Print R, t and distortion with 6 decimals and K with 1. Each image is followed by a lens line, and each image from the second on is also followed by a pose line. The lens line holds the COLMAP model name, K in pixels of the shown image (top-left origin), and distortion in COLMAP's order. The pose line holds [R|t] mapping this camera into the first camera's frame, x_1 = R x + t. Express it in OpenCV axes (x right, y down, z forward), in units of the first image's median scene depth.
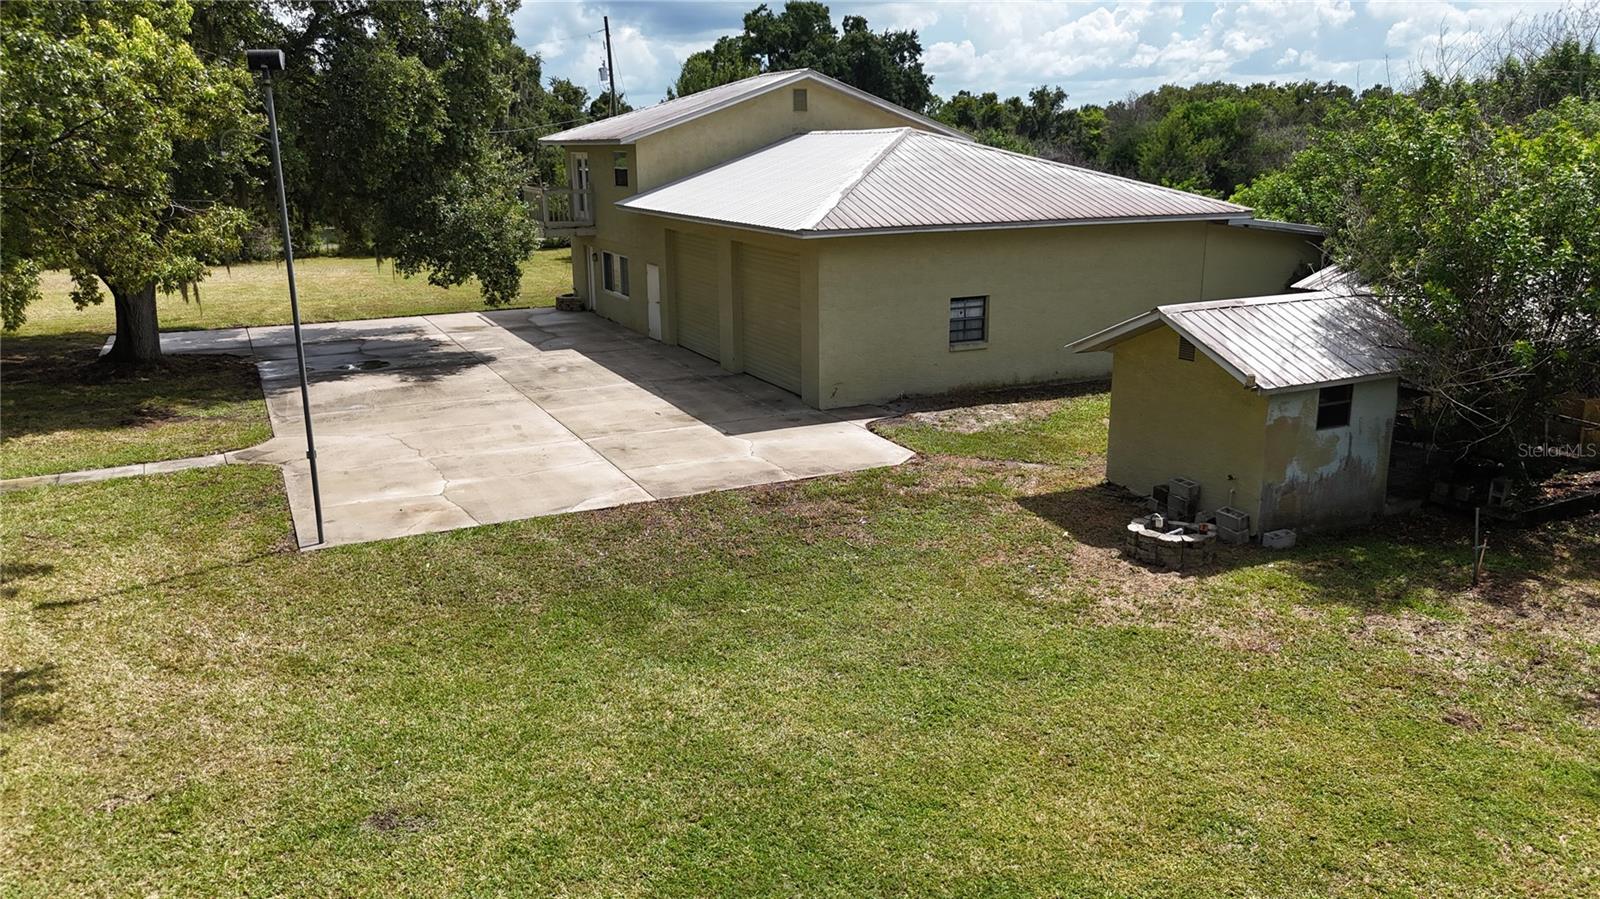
lens RADIAL K [[1163.8, 0, 799.3], [0, 1163.8, 451.9], [0, 0, 1]] dist [0.064403, -0.064798]
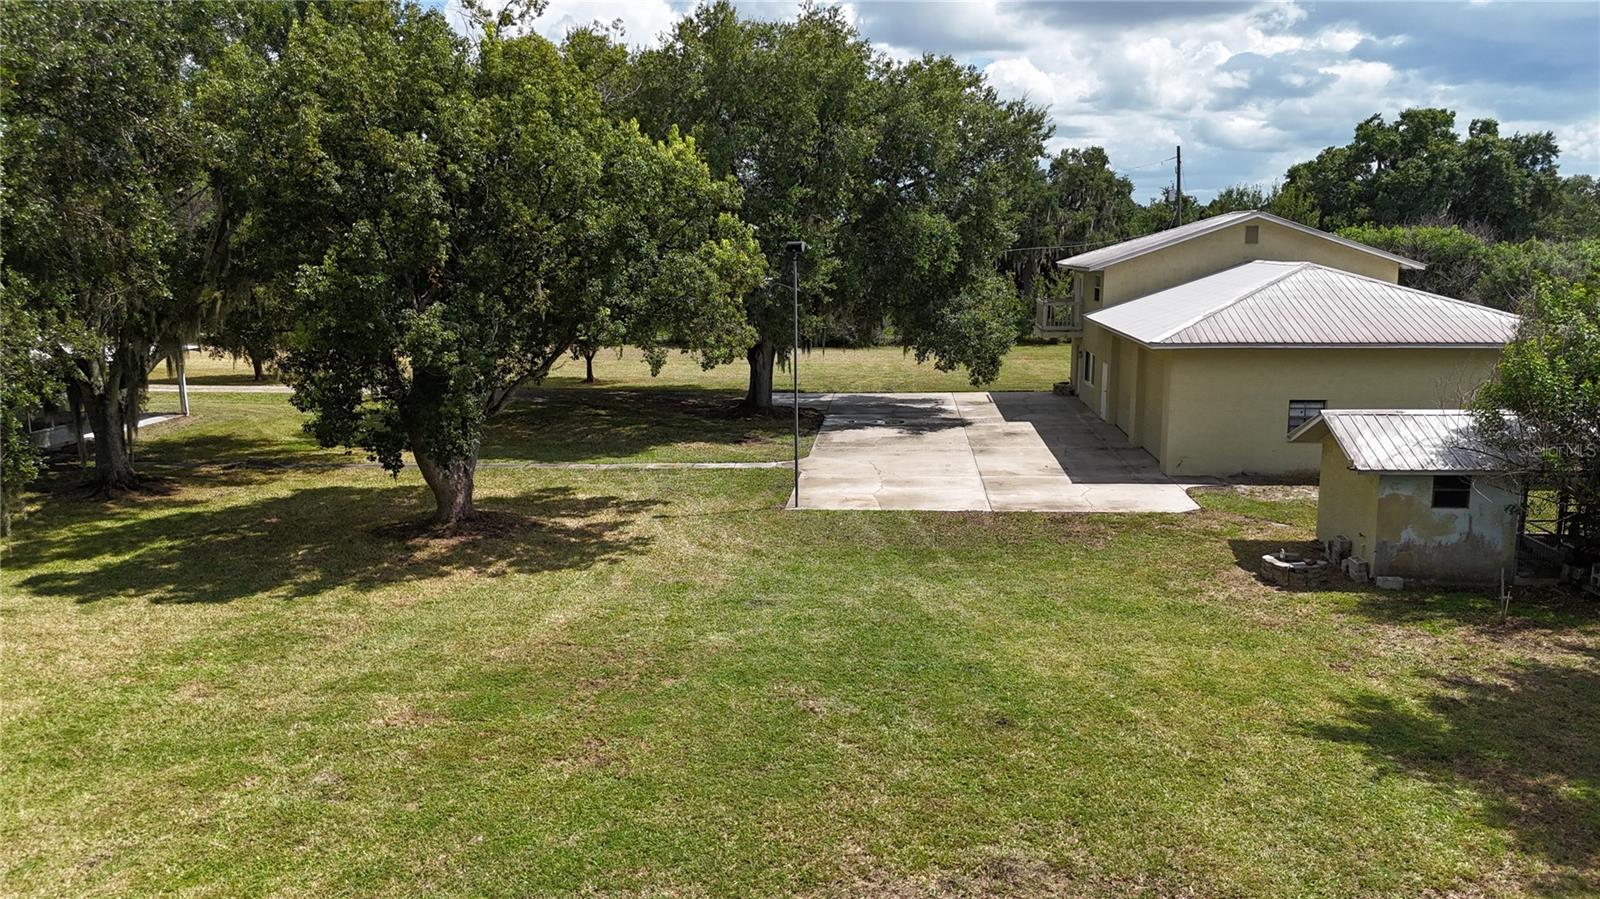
lens RADIAL K [[1163.8, 0, 812.0], [0, 1163.8, 451.1], [0, 0, 1]] dist [0.064403, -0.064798]
pose [[0.862915, 0.089490, -0.497363, 0.409282], [-0.127115, 0.990988, -0.042235, 0.054249], [0.489101, 0.099668, 0.866514, -0.447695]]
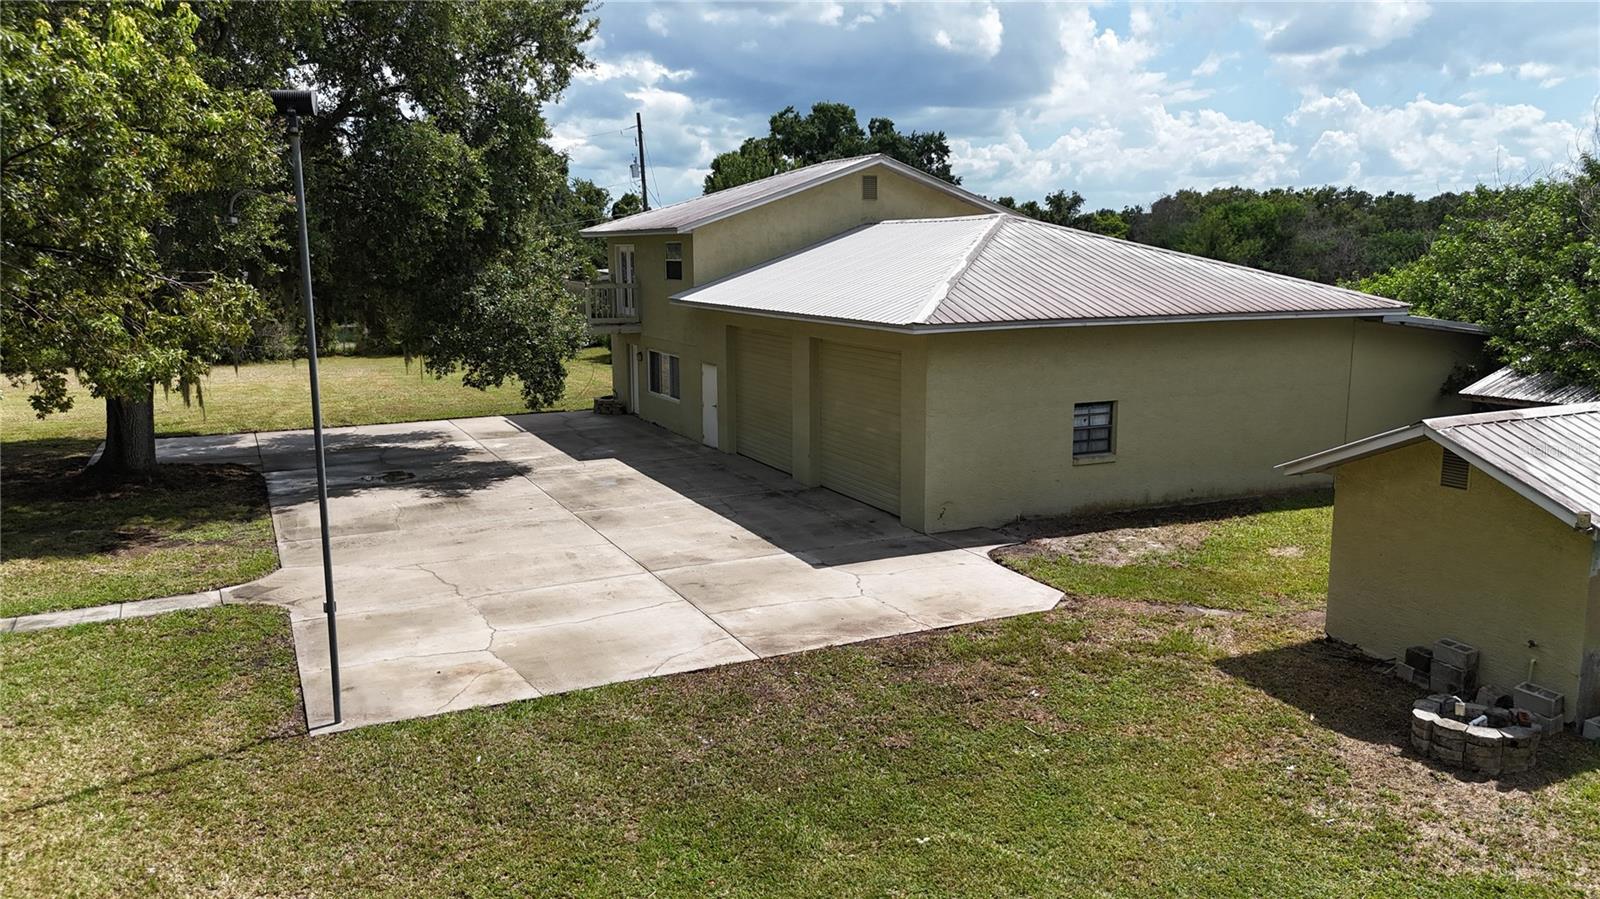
lens RADIAL K [[1163.8, 0, 798.7], [0, 1163.8, 454.6], [0, 0, 1]] dist [0.064403, -0.064798]
pose [[0.999979, 0.004403, -0.004771, -0.087021], [-0.004783, 0.996555, -0.082791, -0.028878], [0.004390, 0.082812, 0.996555, 0.187715]]
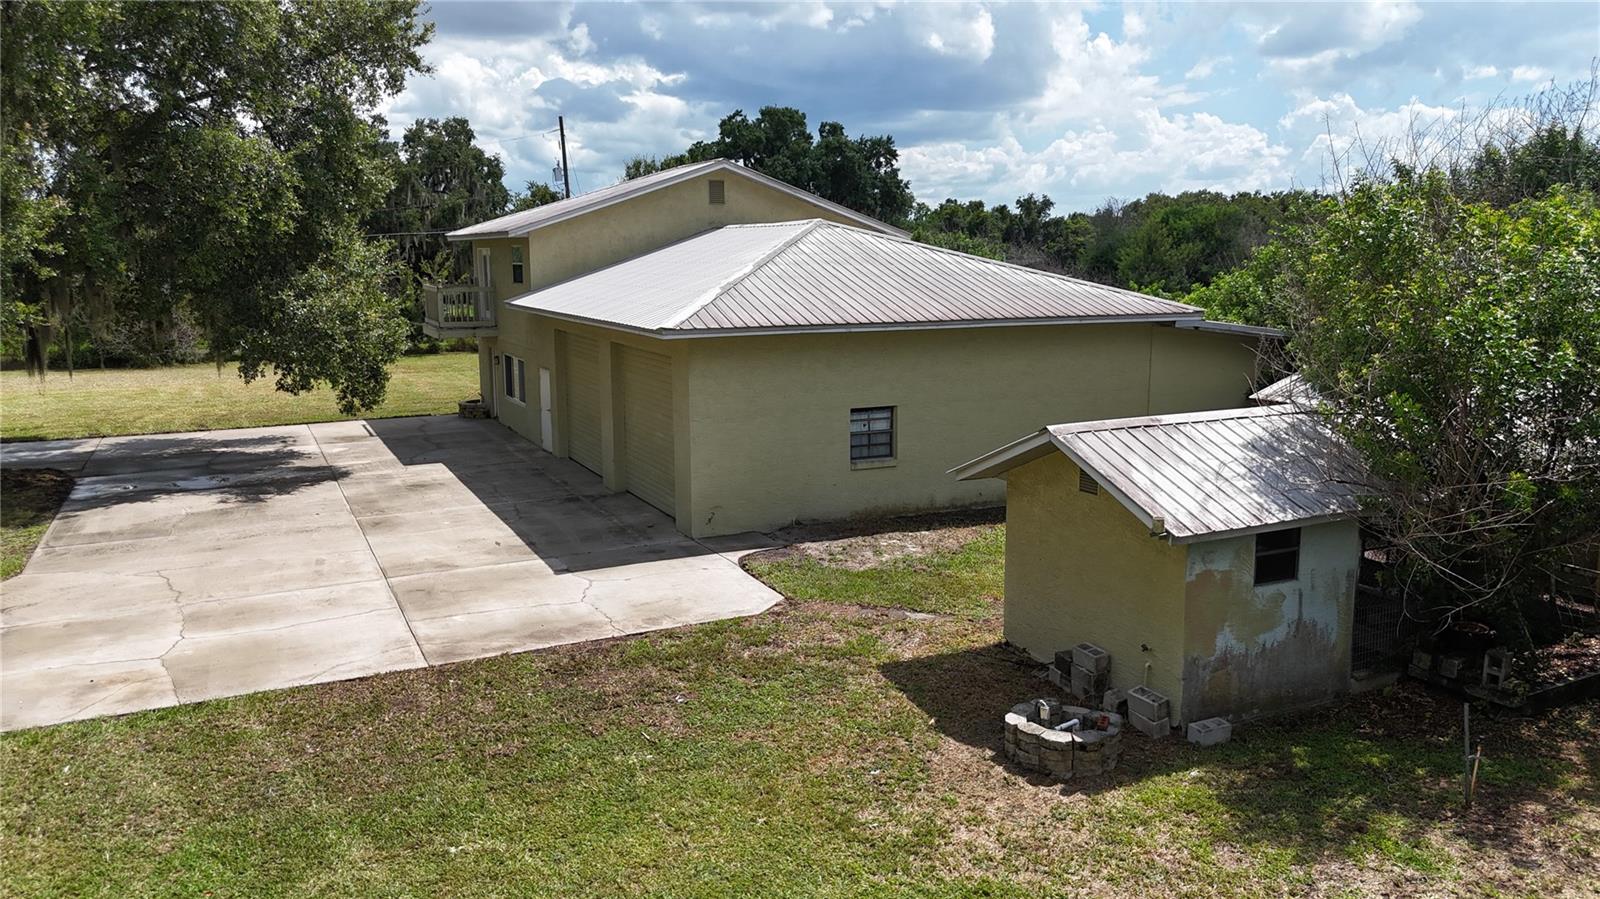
lens RADIAL K [[1163.8, 0, 798.1], [0, 1163.8, 451.8], [0, 0, 1]] dist [0.064403, -0.064798]
pose [[0.999991, 0.003337, -0.002584, 0.118980], [-0.003550, 0.996157, -0.087515, -0.031698], [0.002282, 0.087523, 0.996160, 0.187733]]
